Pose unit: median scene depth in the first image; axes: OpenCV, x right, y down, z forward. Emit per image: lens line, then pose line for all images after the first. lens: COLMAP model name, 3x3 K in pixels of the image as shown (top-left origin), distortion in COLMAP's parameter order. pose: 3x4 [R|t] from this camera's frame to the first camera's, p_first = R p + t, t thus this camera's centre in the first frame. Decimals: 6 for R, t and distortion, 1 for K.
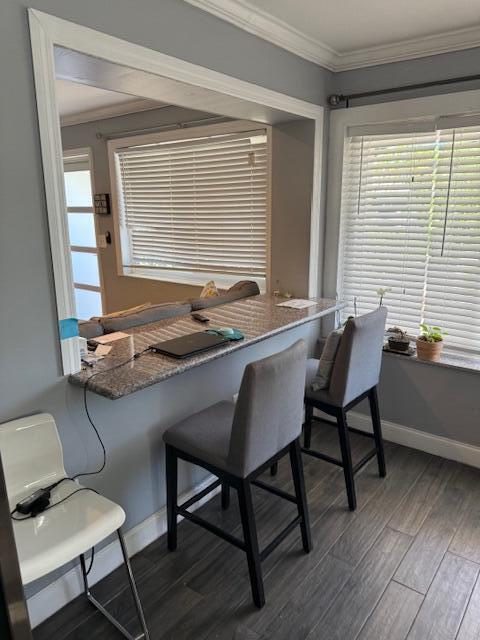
lens RADIAL K [[453.1, 0, 240.0], [0, 453.1, 320.0], [0, 0, 1]] dist [0.064270, -0.103380]
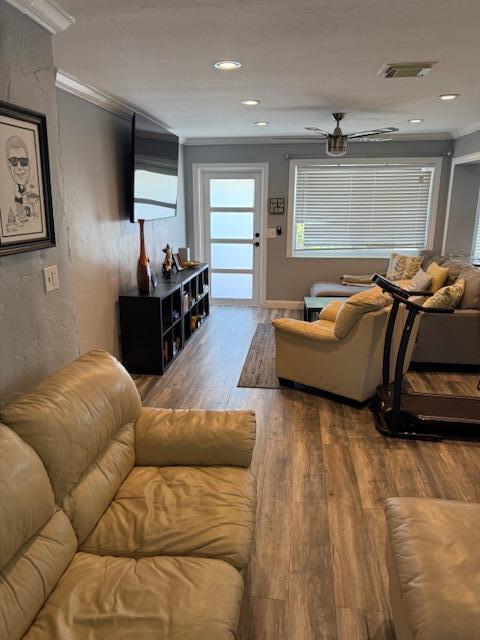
lens RADIAL K [[453.1, 0, 240.0], [0, 453.1, 320.0], [0, 0, 1]] dist [0.064270, -0.103380]
pose [[0.857423, -0.131201, 0.497607, -1.124233], [0.122892, 0.991181, 0.049584, 0.002658], [-0.499724, 0.018637, 0.865984, -0.110527]]
